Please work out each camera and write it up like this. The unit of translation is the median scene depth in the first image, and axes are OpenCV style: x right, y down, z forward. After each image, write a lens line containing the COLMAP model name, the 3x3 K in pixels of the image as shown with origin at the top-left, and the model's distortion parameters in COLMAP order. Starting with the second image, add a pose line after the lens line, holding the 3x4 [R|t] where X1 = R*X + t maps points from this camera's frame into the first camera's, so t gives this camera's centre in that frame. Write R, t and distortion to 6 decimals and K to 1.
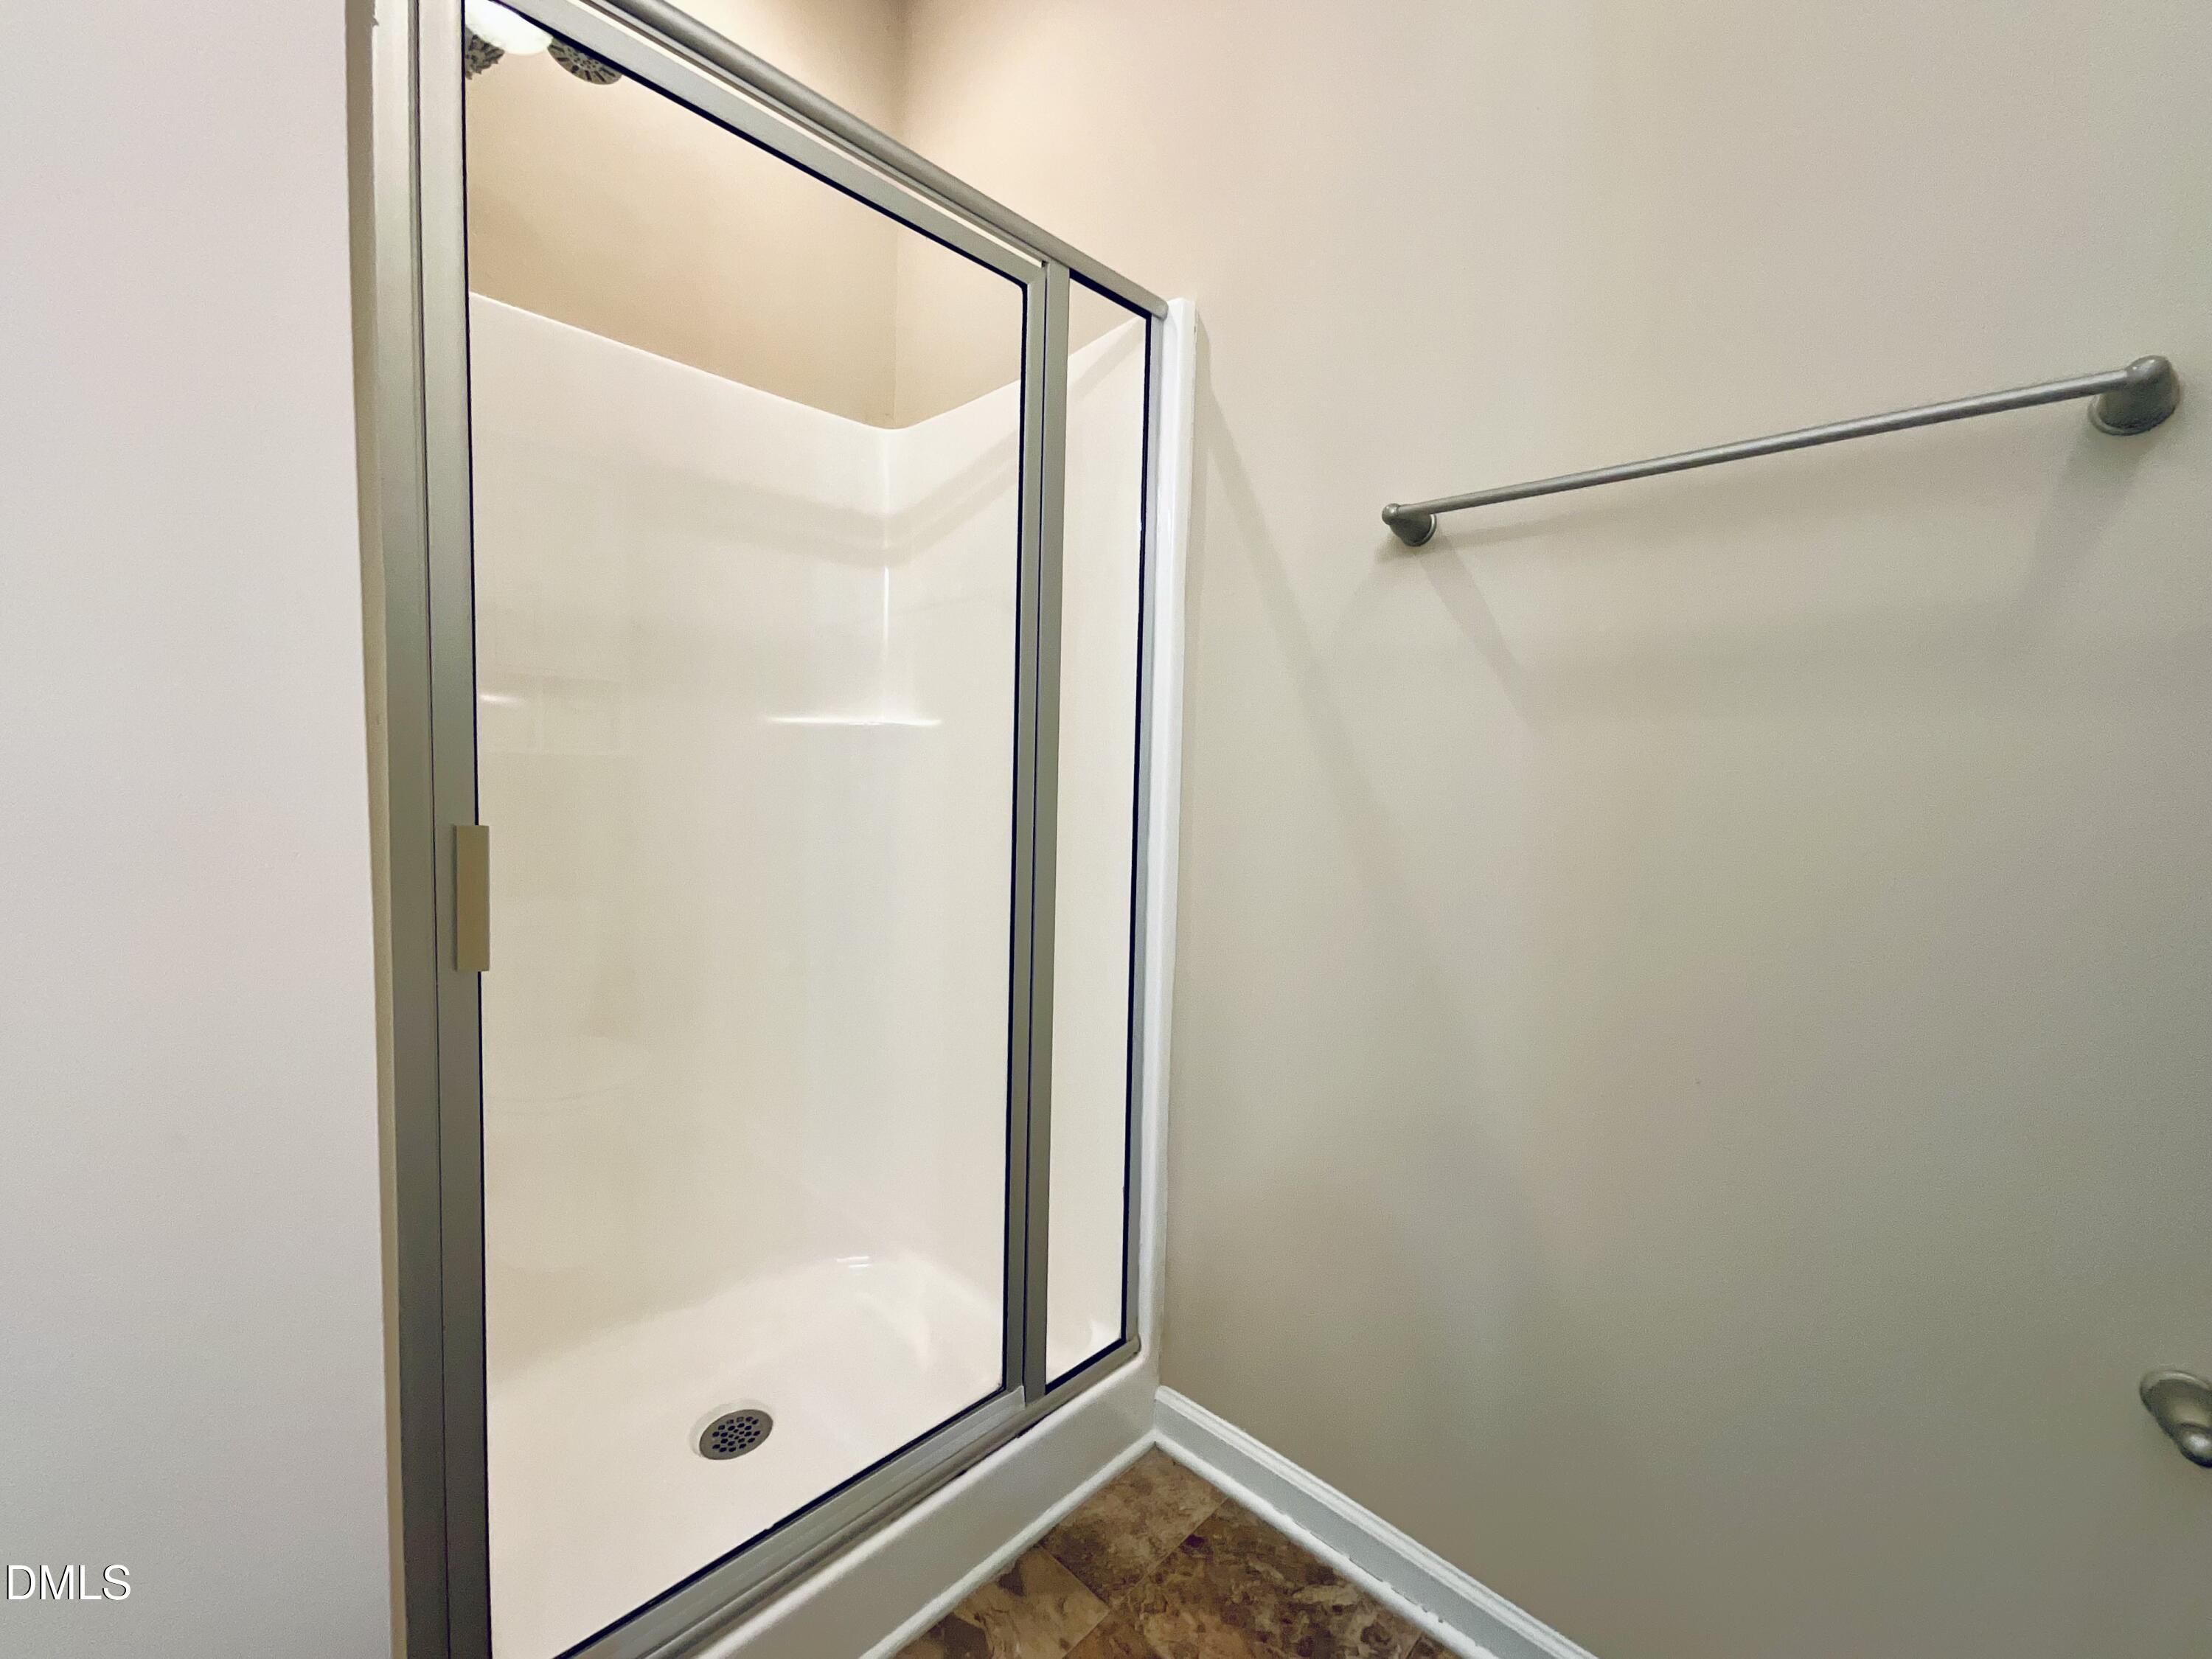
lens RADIAL K [[897.1, 0, 1094.6], [0, 897.1, 833.3], [0, 0, 1]] dist [0.000951, -0.000192]
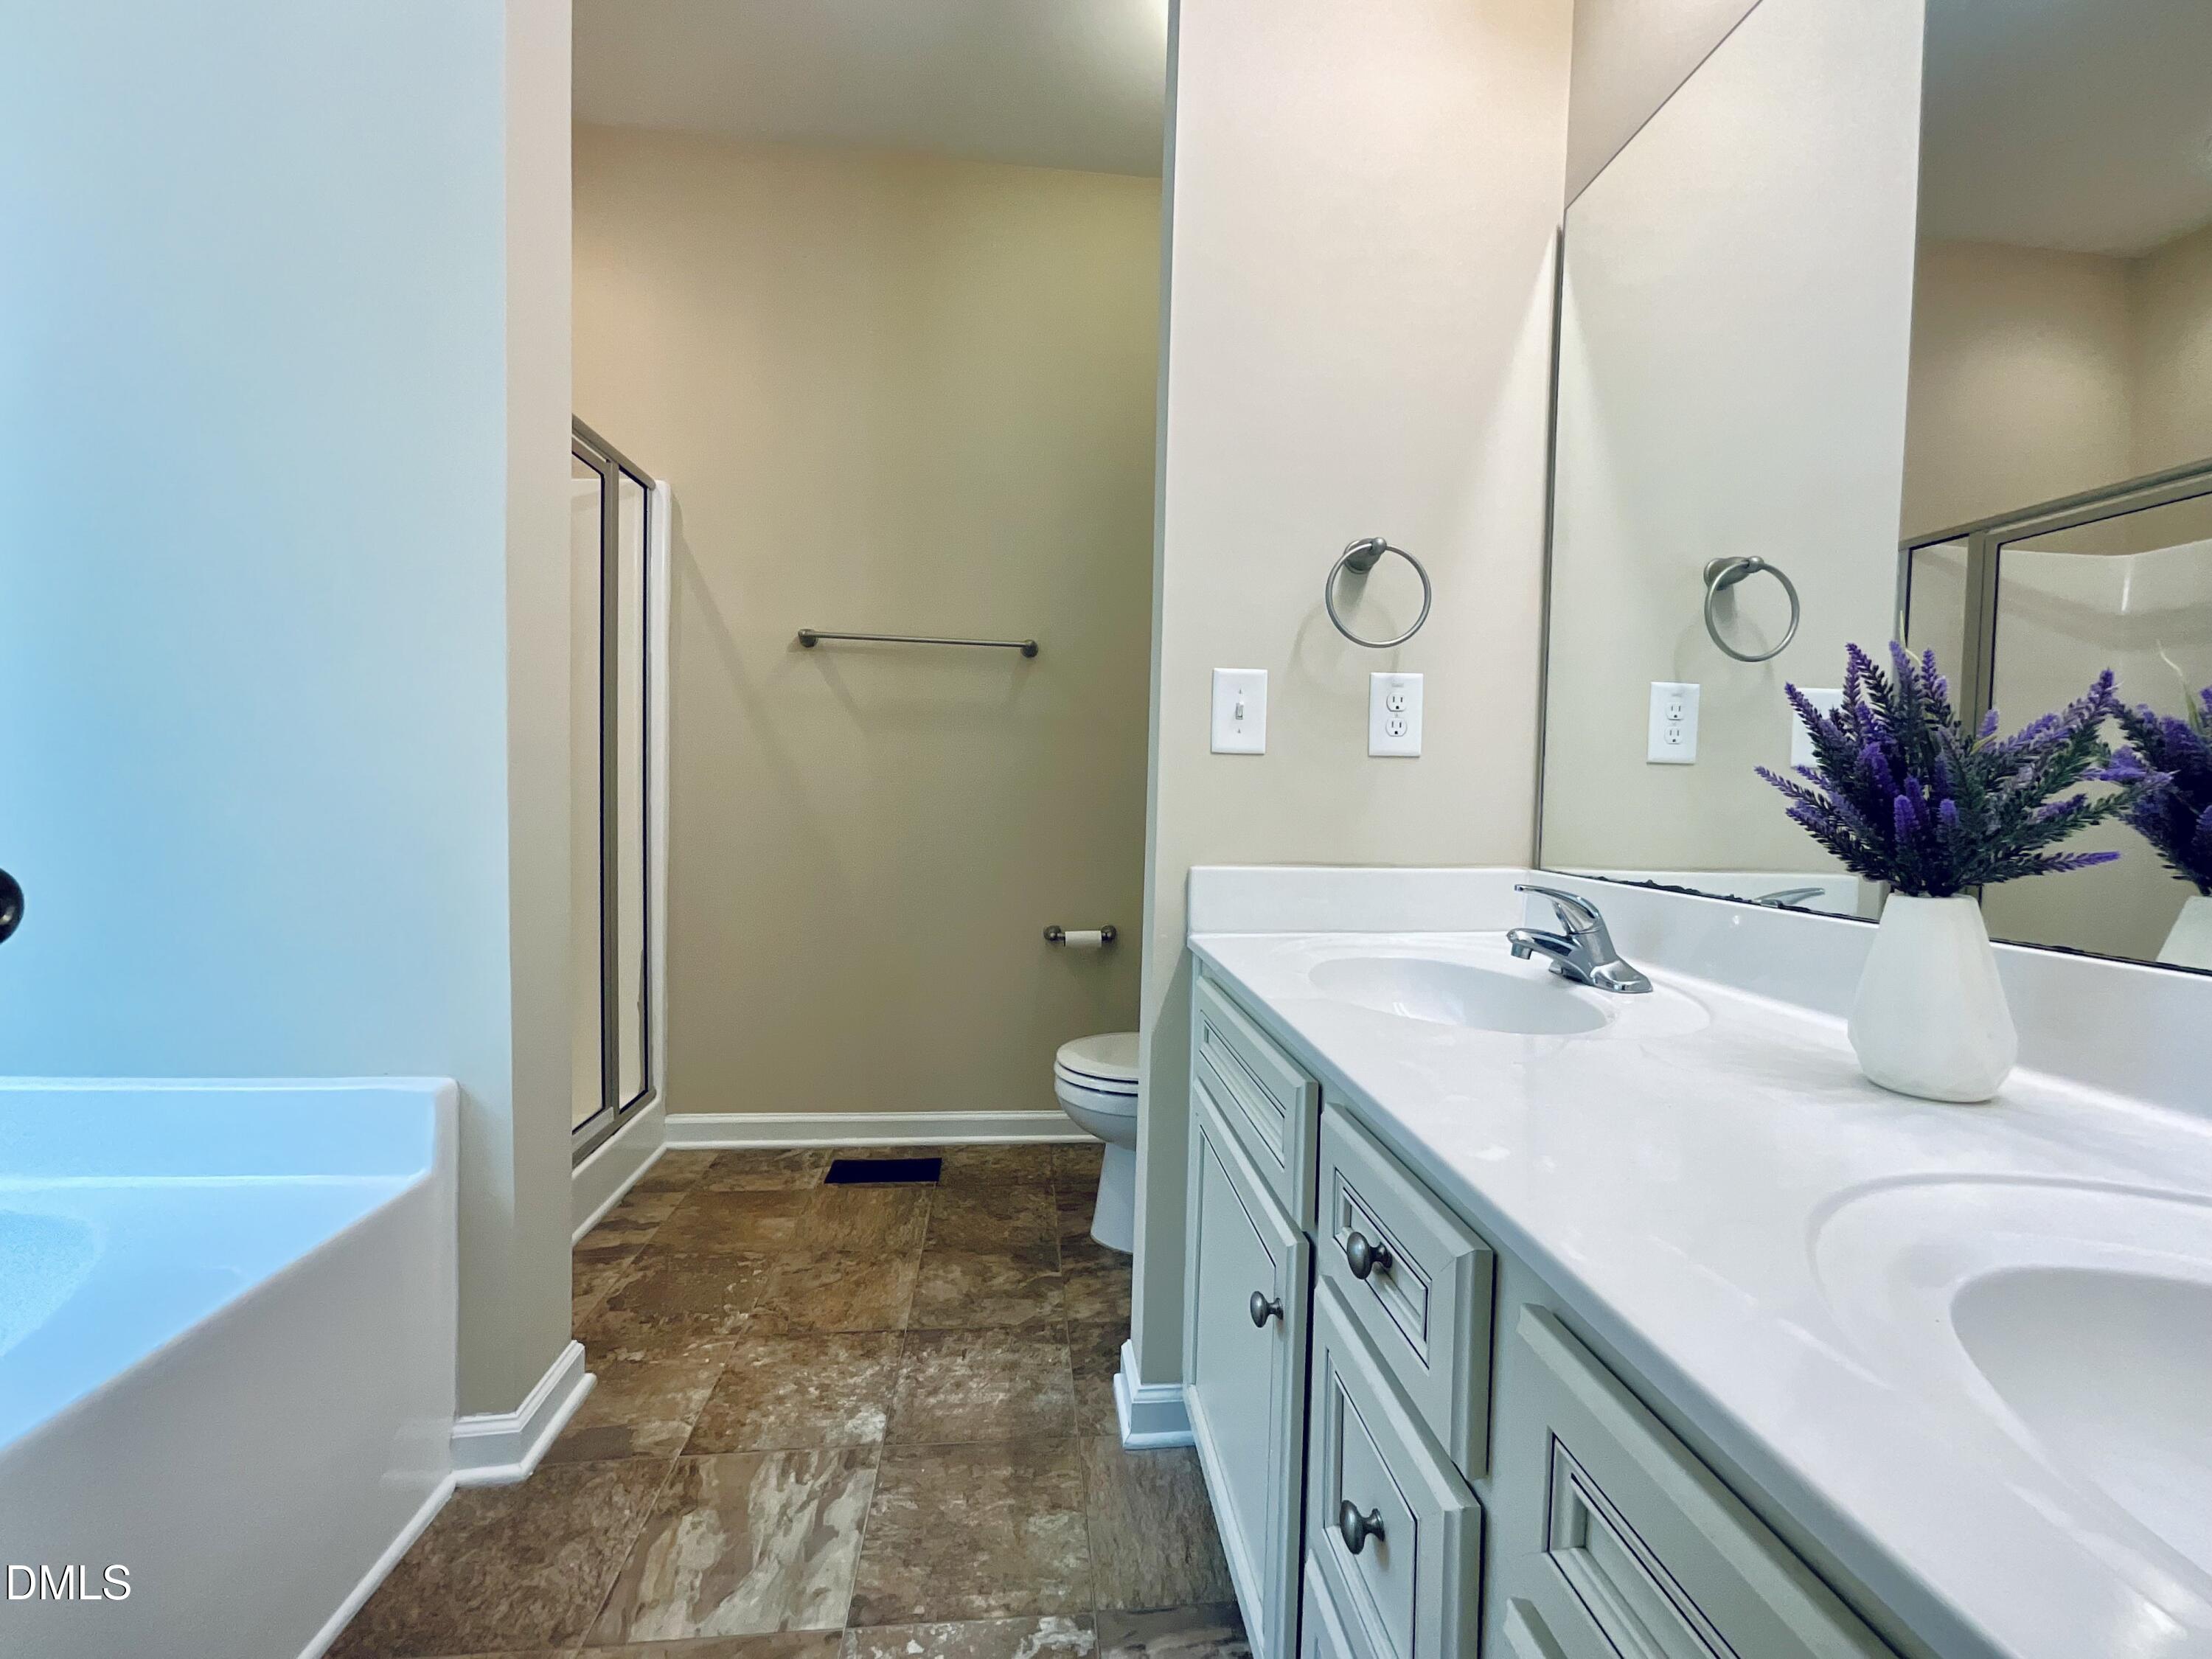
lens RADIAL K [[897.1, 0, 1105.5], [0, 897.1, 830.6], [0, 0, 1]] dist [0.000951, -0.000192]
pose [[0.644957, -0.037442, 0.763301, -0.772249], [0.038276, 0.999128, 0.016668, 0.098320], [-0.763259, 0.018466, 0.645828, -0.846652]]
